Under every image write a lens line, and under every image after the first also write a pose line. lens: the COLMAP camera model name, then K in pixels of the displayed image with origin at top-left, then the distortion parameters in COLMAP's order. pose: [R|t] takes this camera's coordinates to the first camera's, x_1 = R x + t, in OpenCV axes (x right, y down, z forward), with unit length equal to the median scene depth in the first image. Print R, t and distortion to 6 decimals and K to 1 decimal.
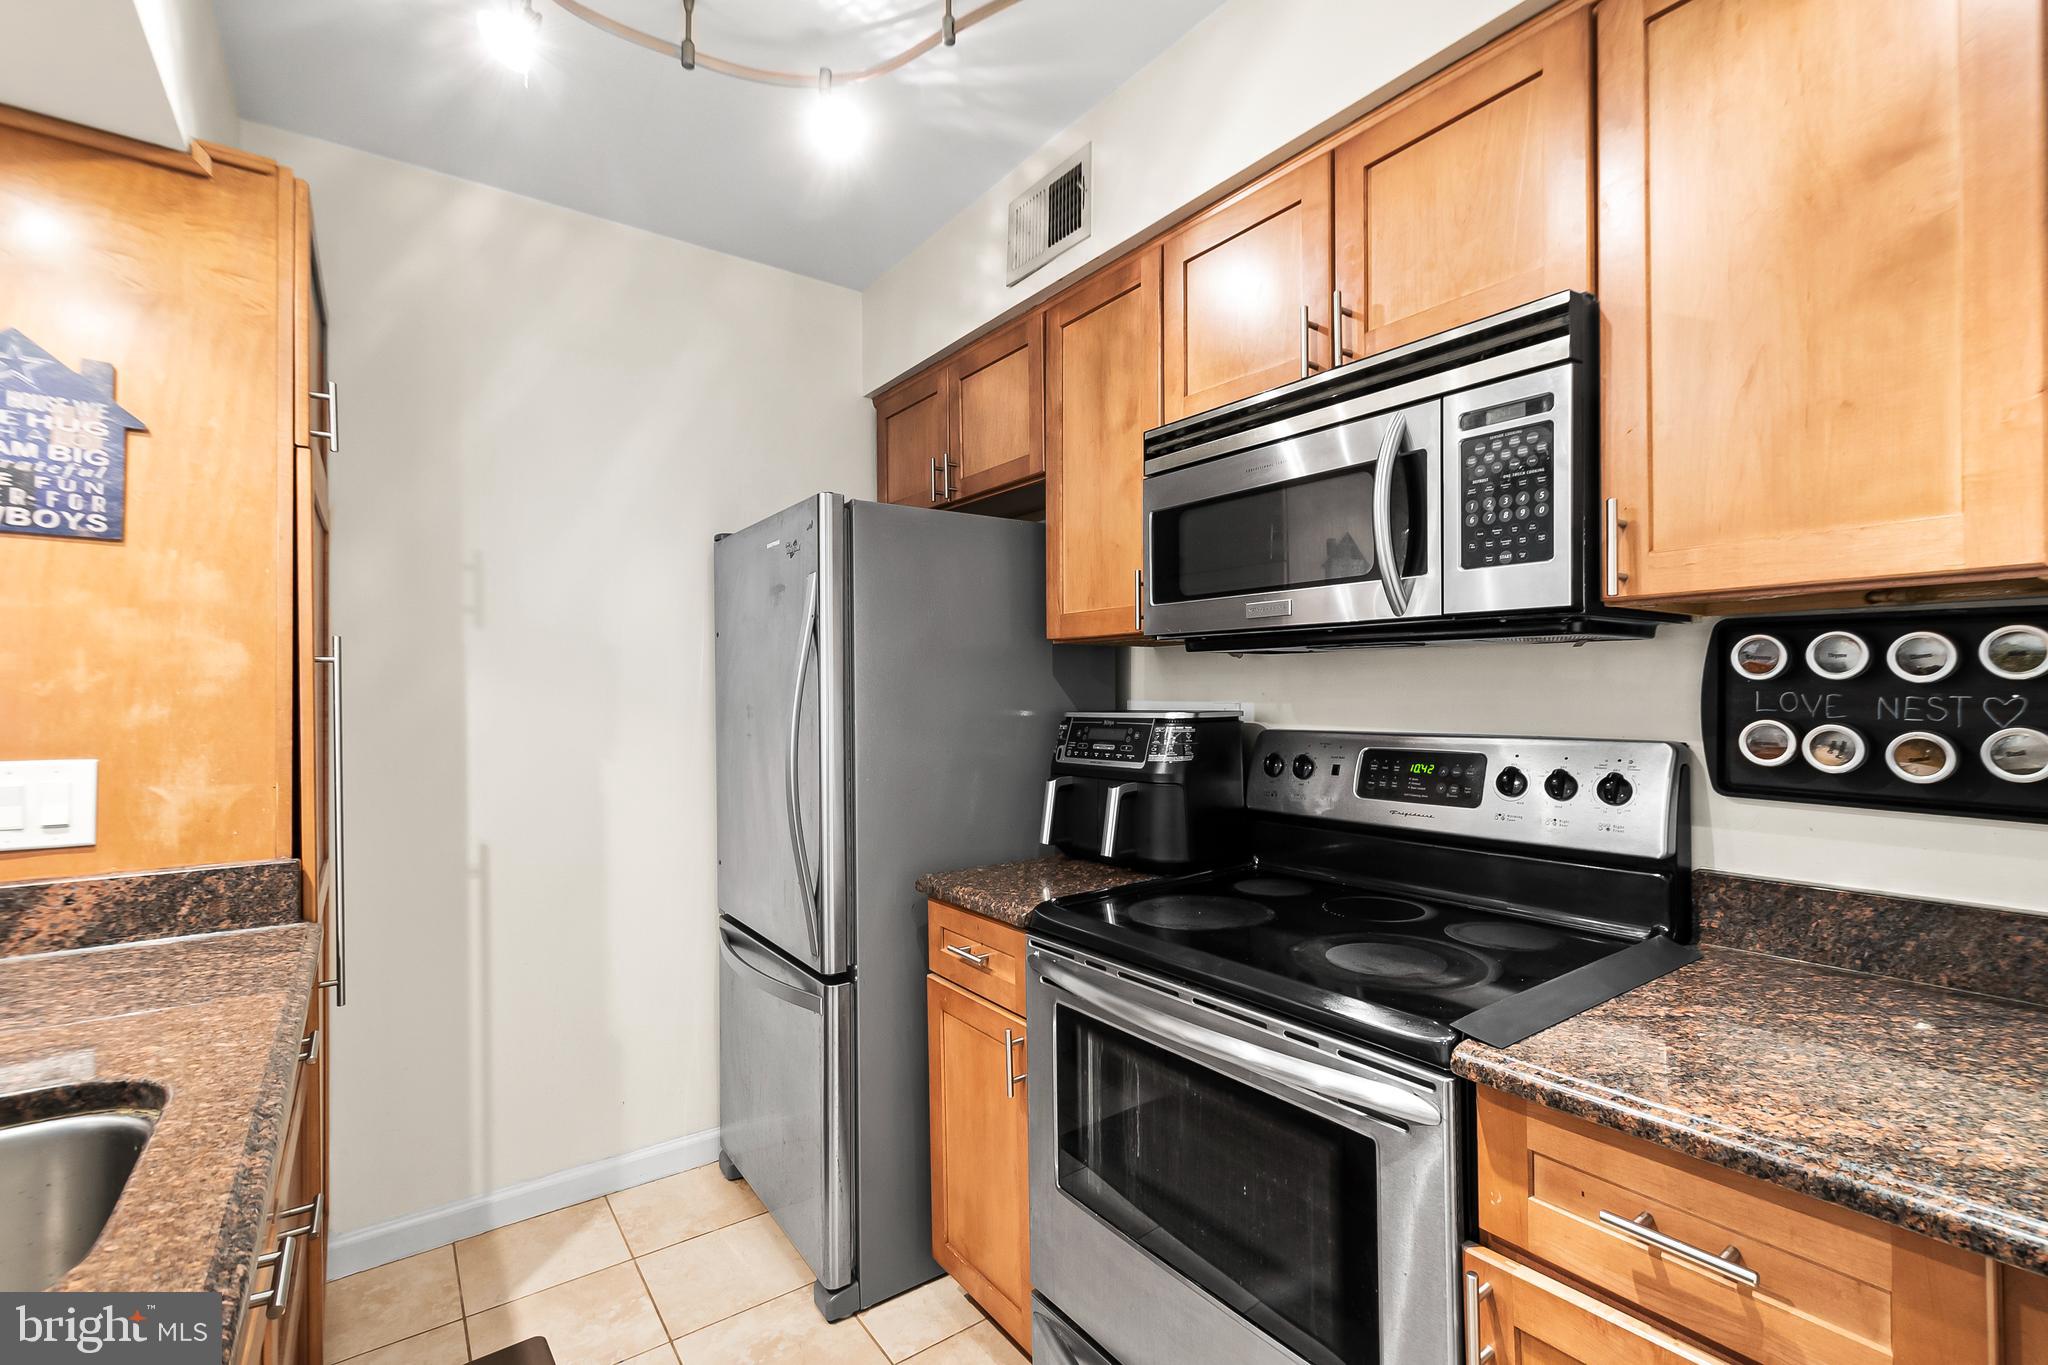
lens RADIAL K [[909.1, 0, 1028.2], [0, 909.1, 686.2], [0, 0, 1]] dist [0.014031, -0.001718]
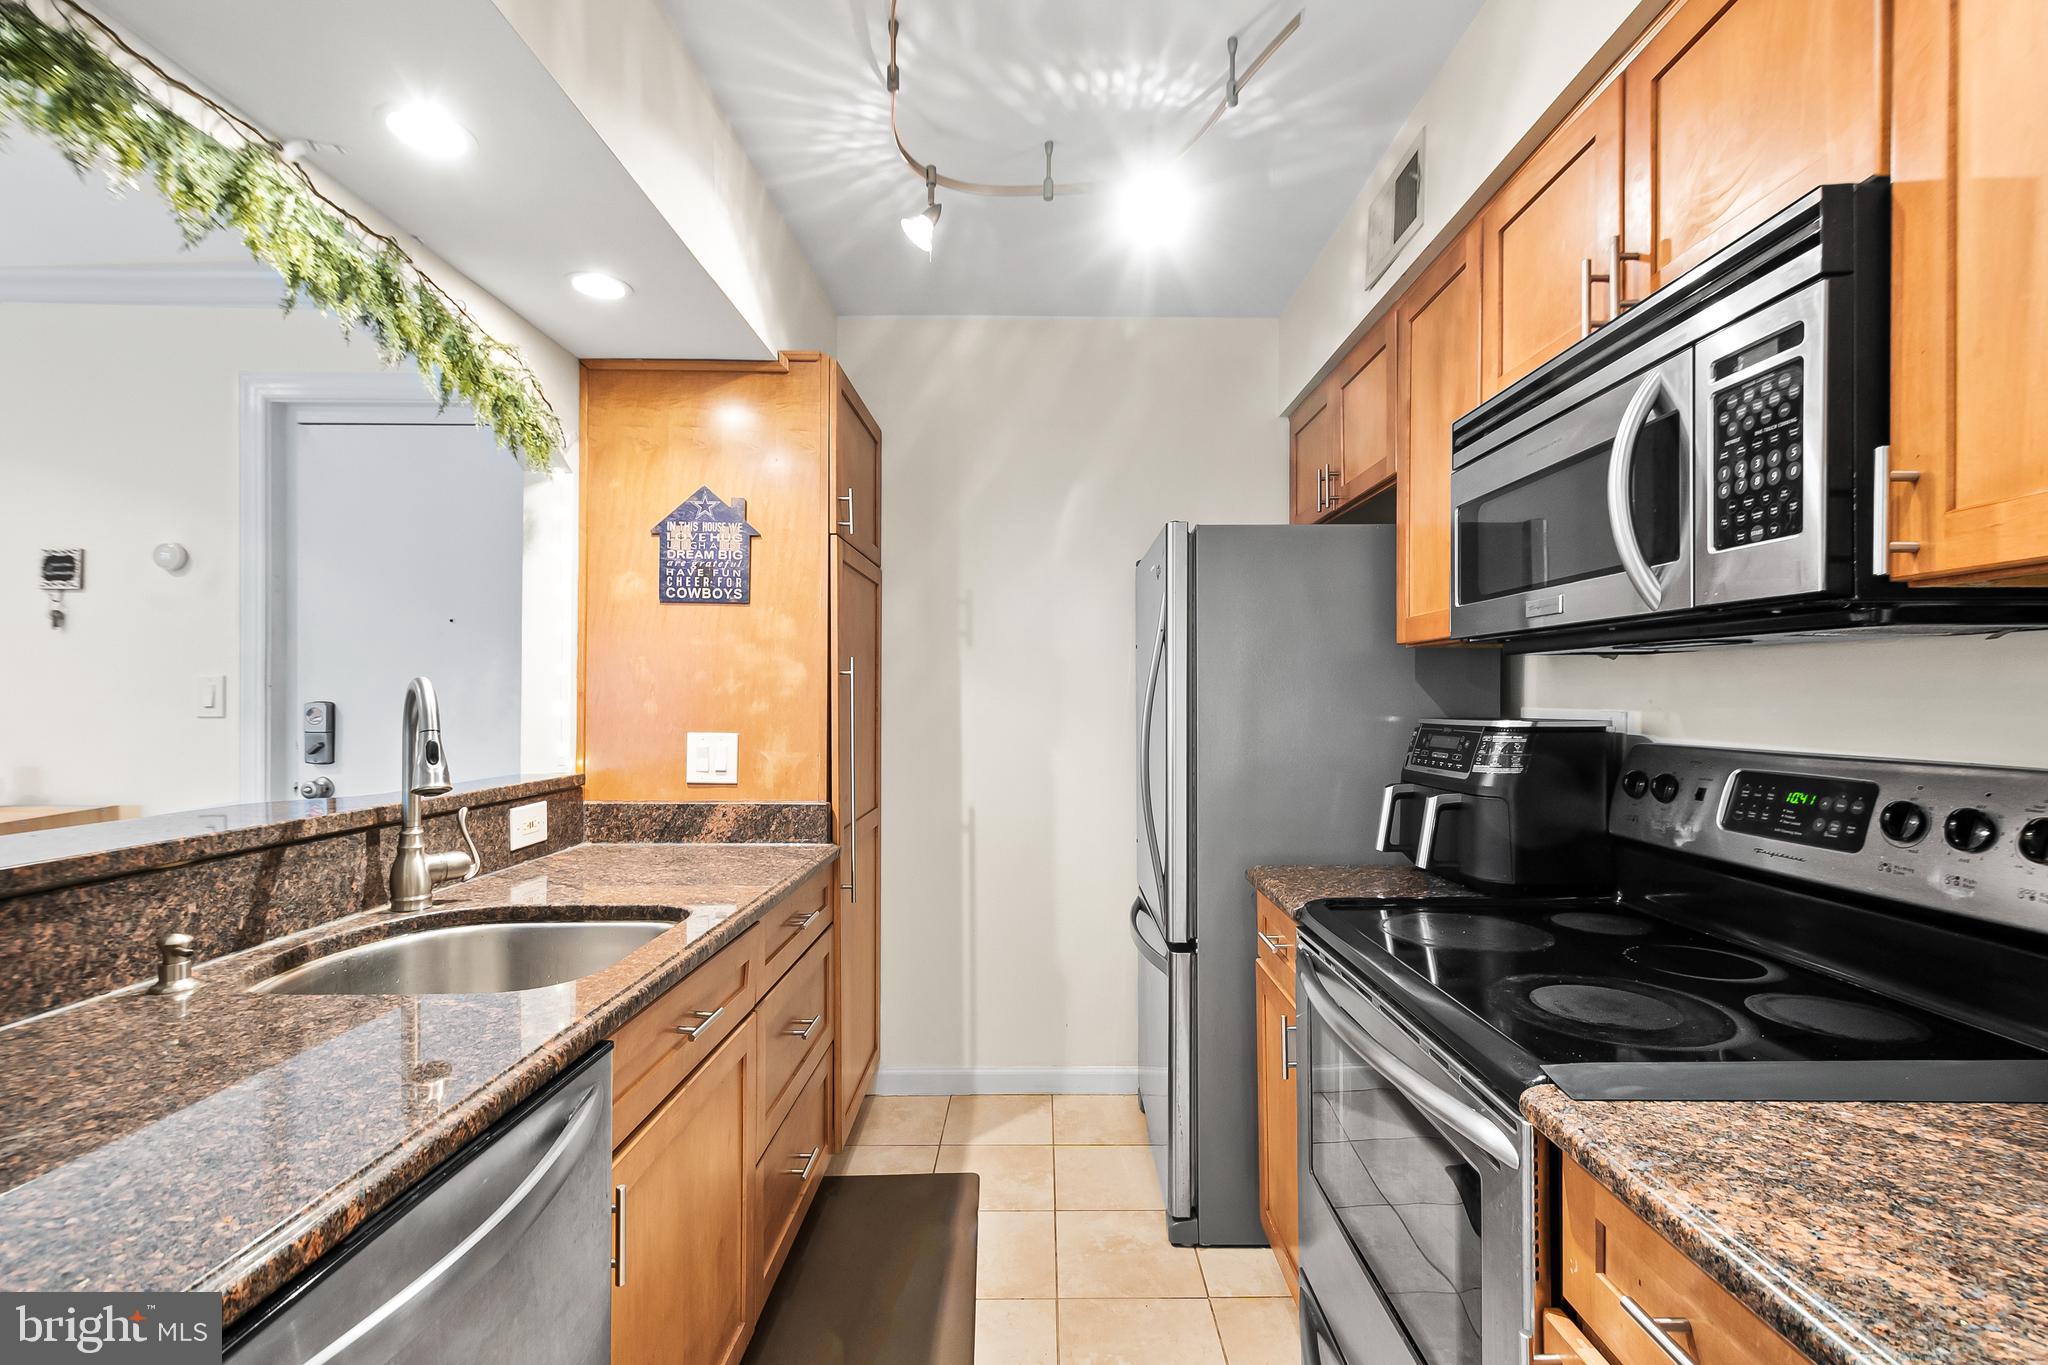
lens RADIAL K [[909.1, 0, 1064.6], [0, 909.1, 694.7], [0, 0, 1]] dist [0.014031, -0.001718]
pose [[0.812531, 0.004910, -0.582897, 0.412770], [-0.001410, 0.999978, 0.006458, -0.003182], [0.582916, -0.004425, 0.812520, -0.009971]]
